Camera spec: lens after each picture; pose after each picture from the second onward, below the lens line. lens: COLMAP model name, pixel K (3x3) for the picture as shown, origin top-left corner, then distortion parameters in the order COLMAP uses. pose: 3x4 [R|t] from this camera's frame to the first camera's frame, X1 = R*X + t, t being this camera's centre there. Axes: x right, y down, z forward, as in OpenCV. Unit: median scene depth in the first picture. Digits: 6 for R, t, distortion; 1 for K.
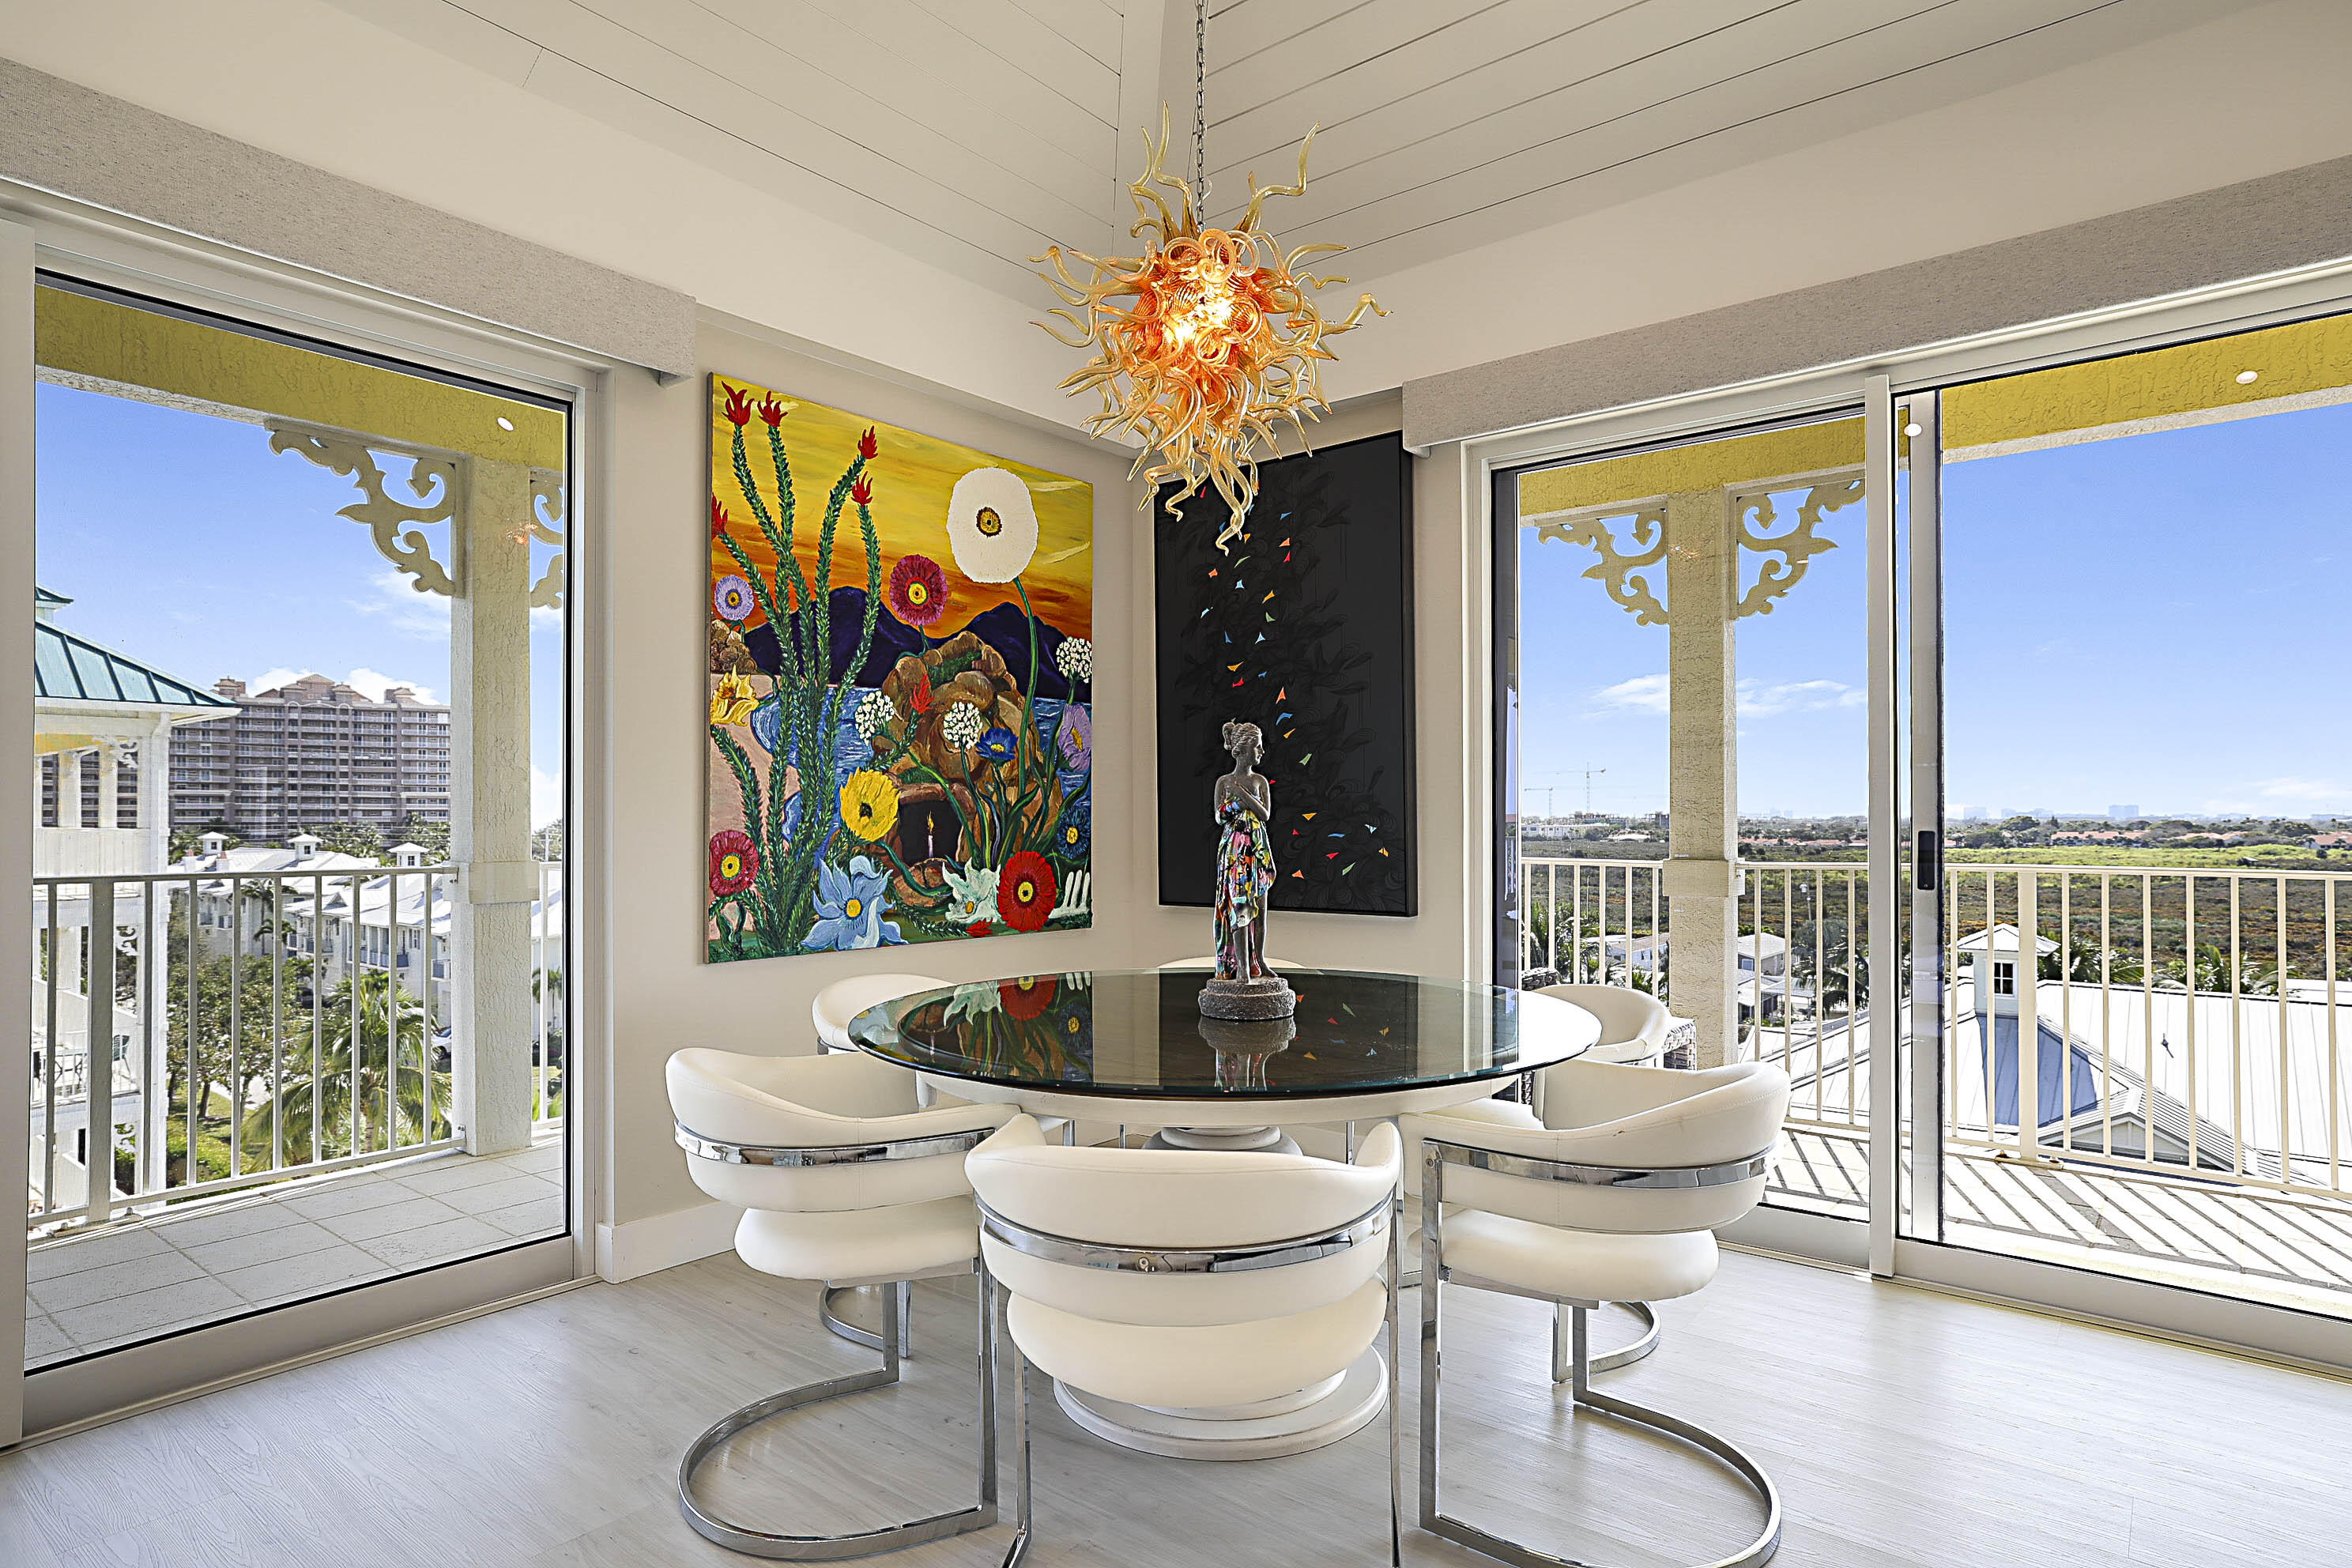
lens RADIAL K [[1275.6, 0, 1191.0], [0, 1275.6, 798.6], [0, 0, 1]] dist [-0.024814, 0.012636]
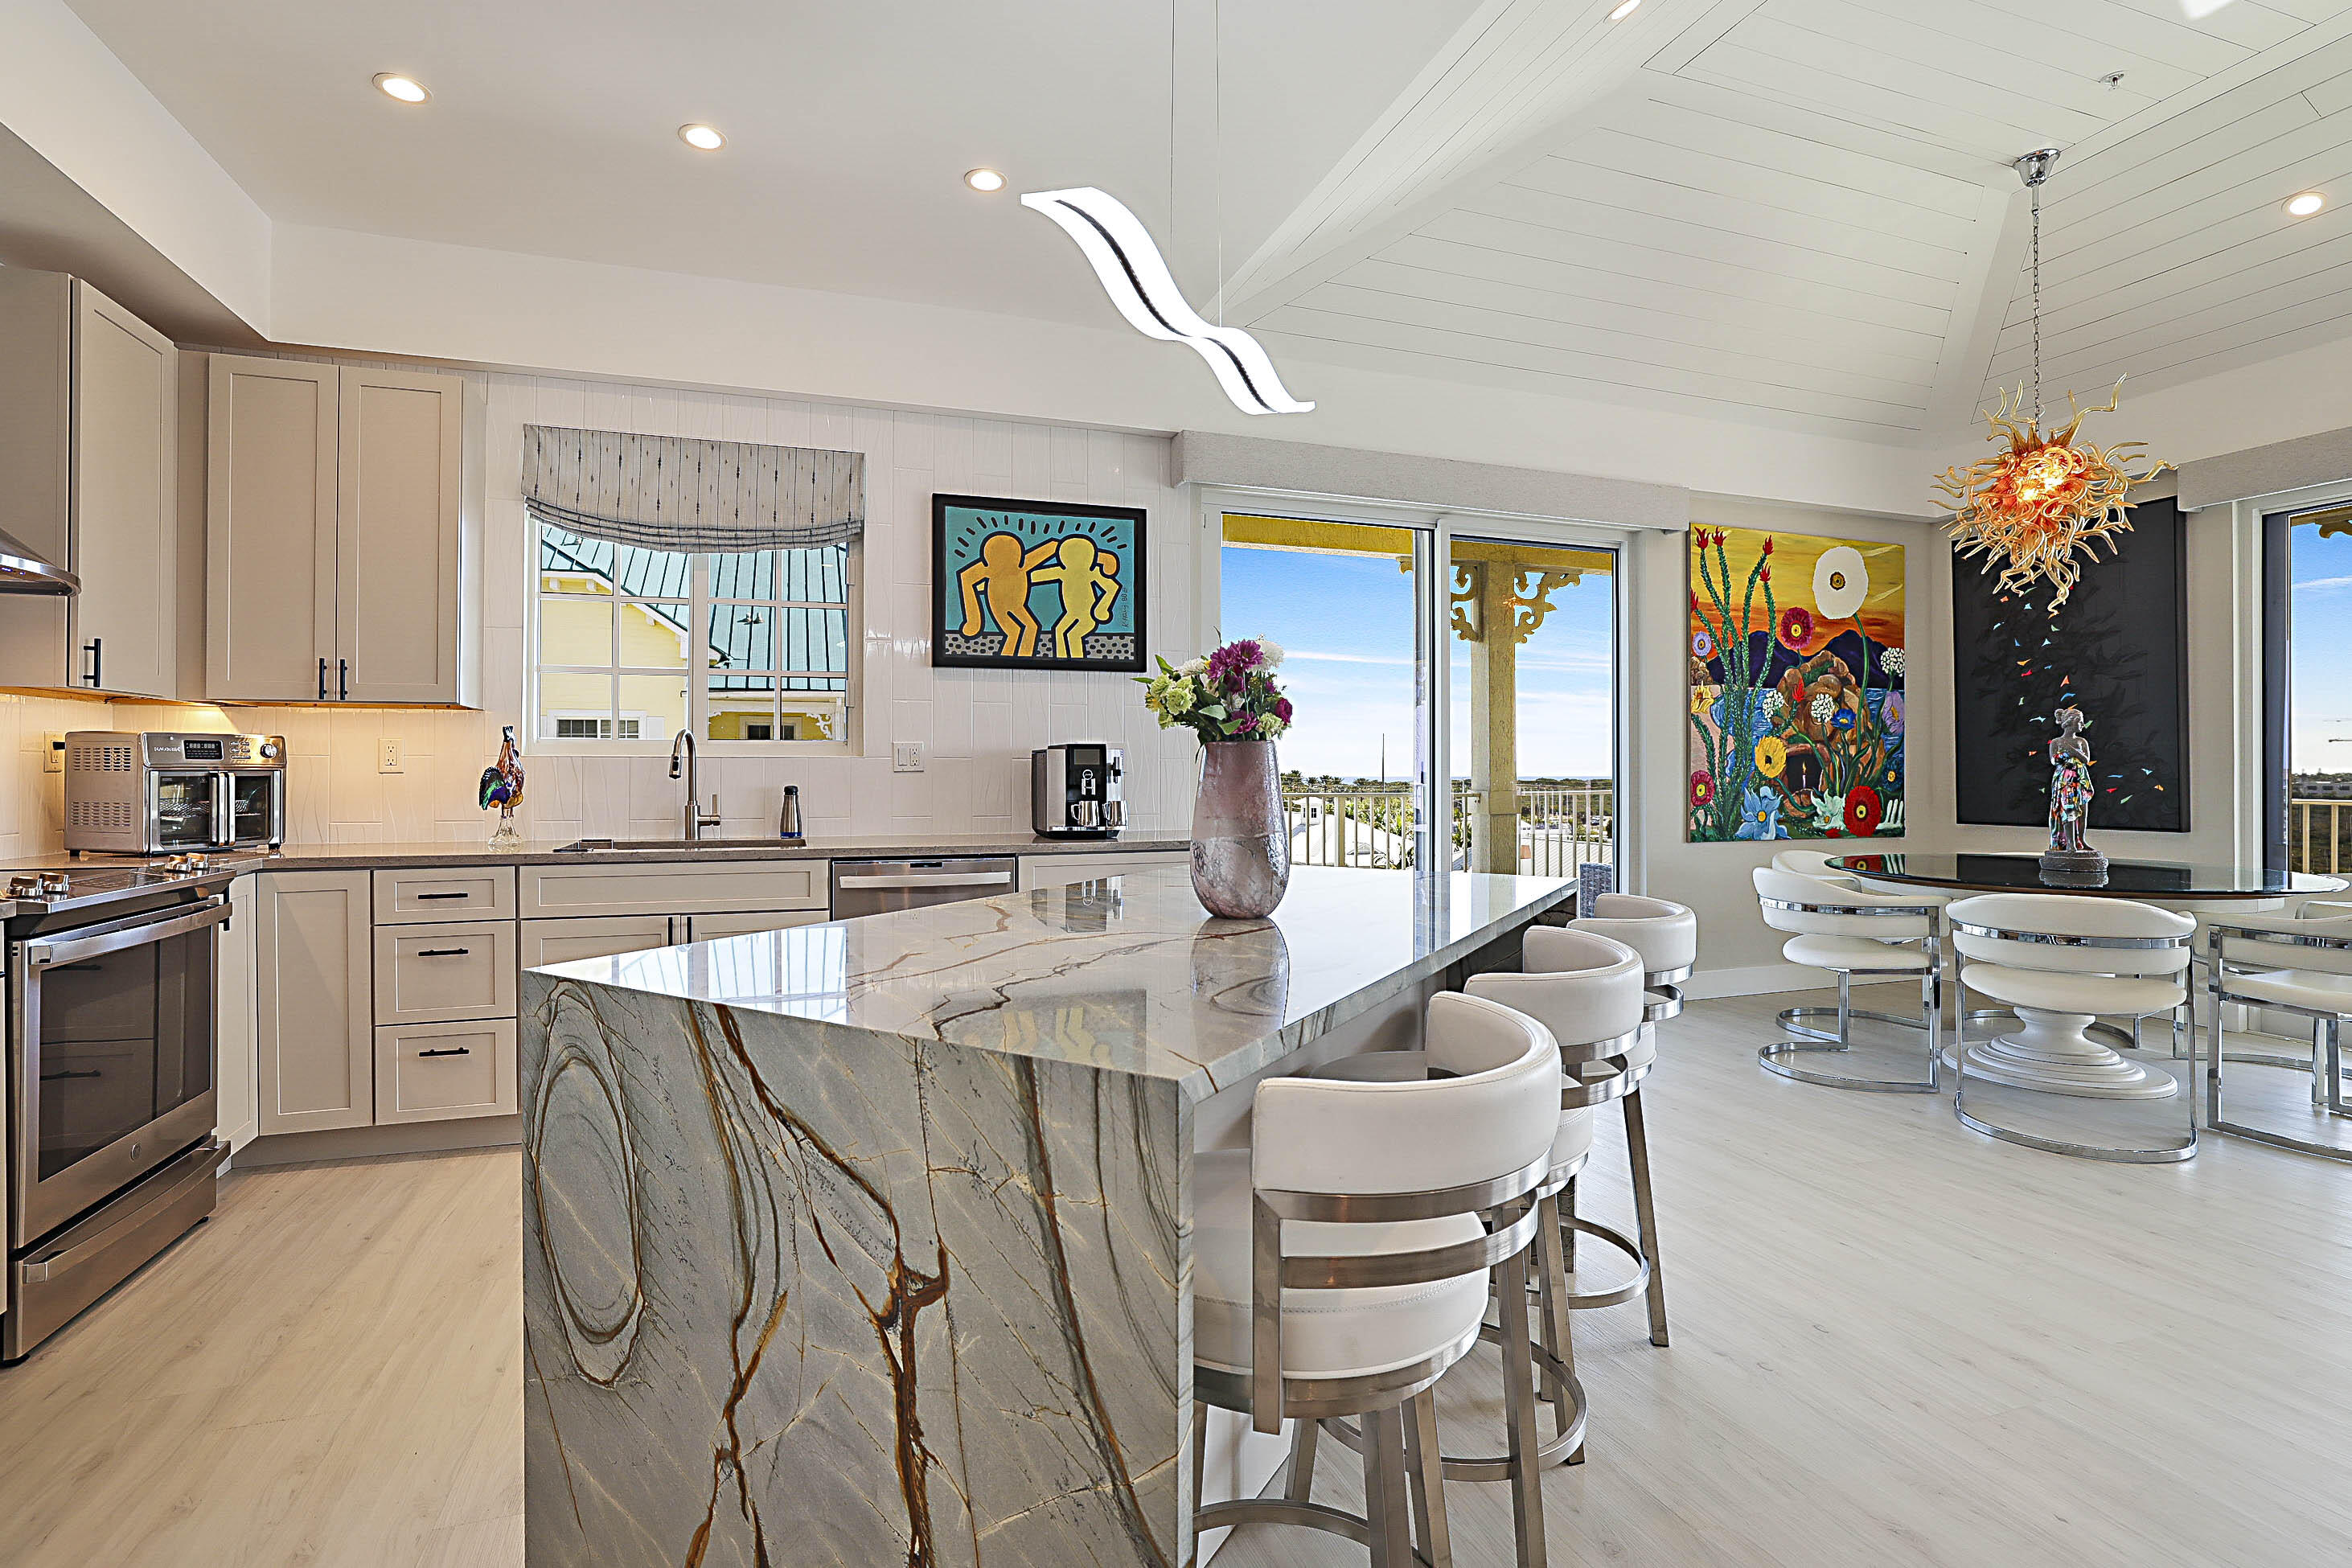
lens RADIAL K [[1100.7, 0, 1169.1], [0, 1100.7, 766.2], [0, 0, 1]] dist [-0.032963, 0.013429]
pose [[0.845396, 0.000149, -0.534140, -0.149895], [0.004834, 0.999957, 0.007930, 0.002266], [0.534118, -0.009286, 0.845359, -0.668542]]
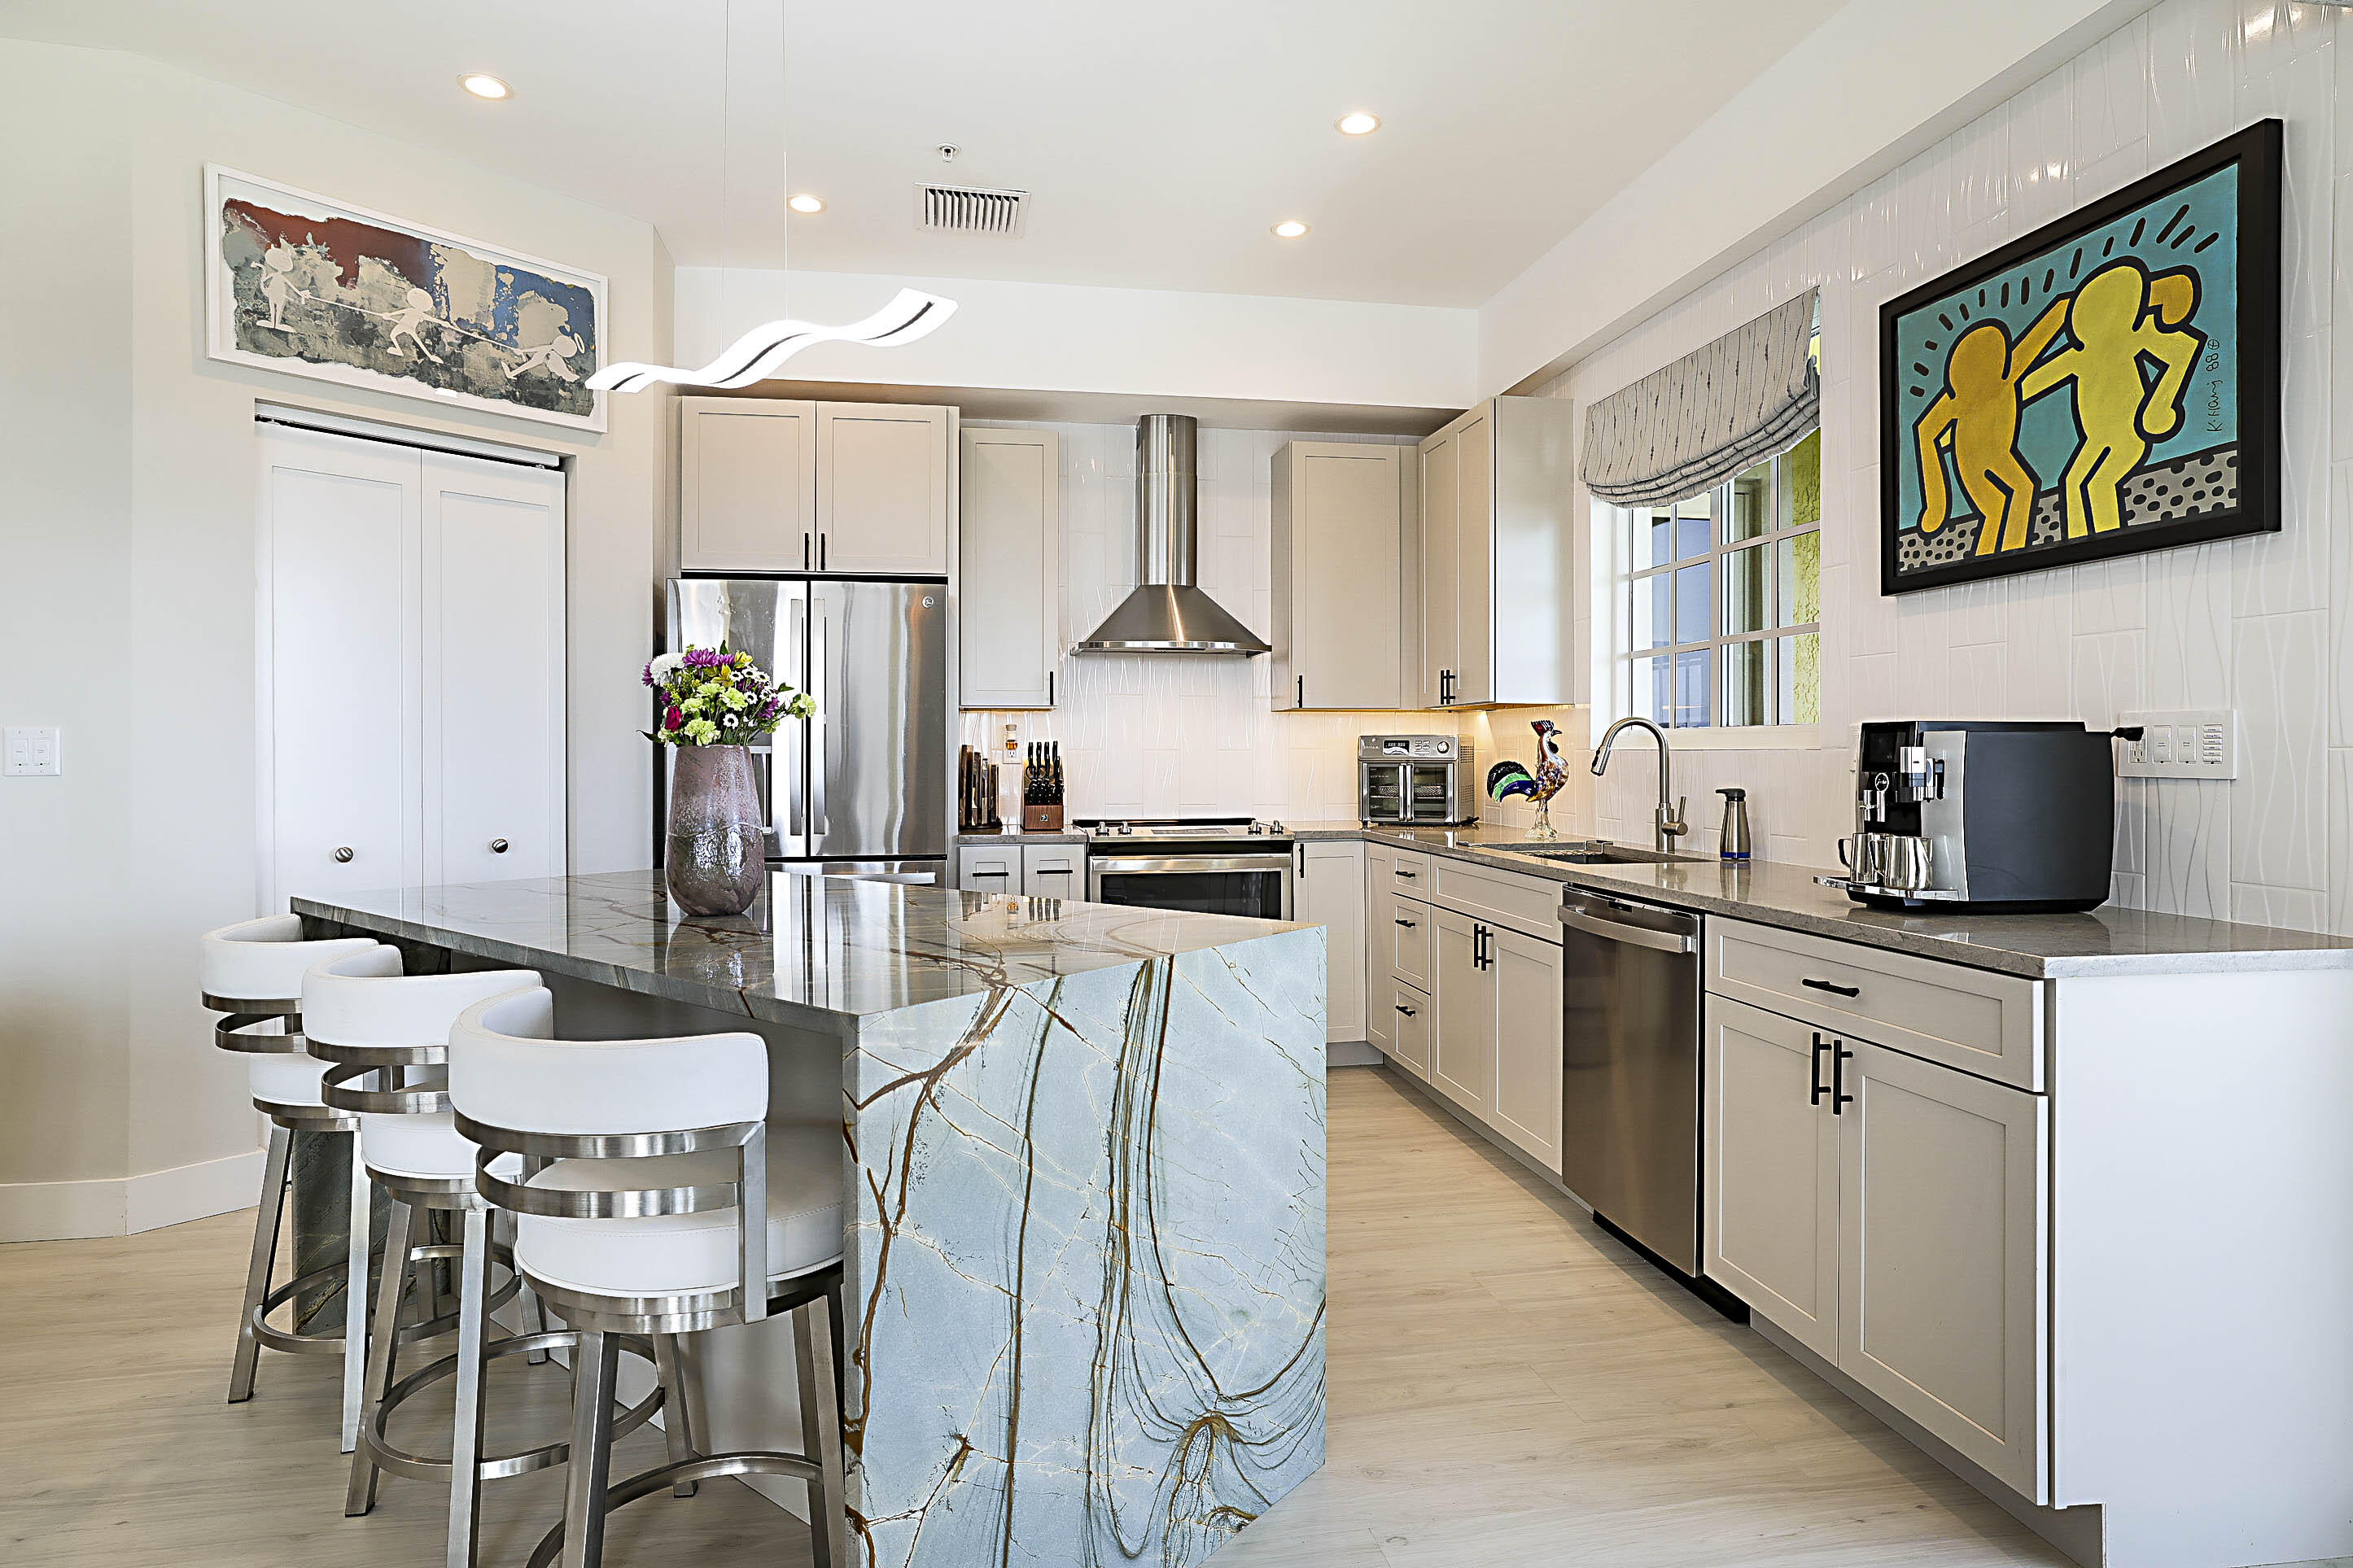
lens RADIAL K [[1276.0, 0, 1153.4], [0, 1276.0, 764.6], [0, 0, 1]] dist [-0.024814, 0.012636]
pose [[-0.669281, 0.008152, -0.742965, -0.080987], [0.010078, 0.999947, 0.001893, 0.005039], [0.742941, -0.006221, -0.669328, 0.312598]]
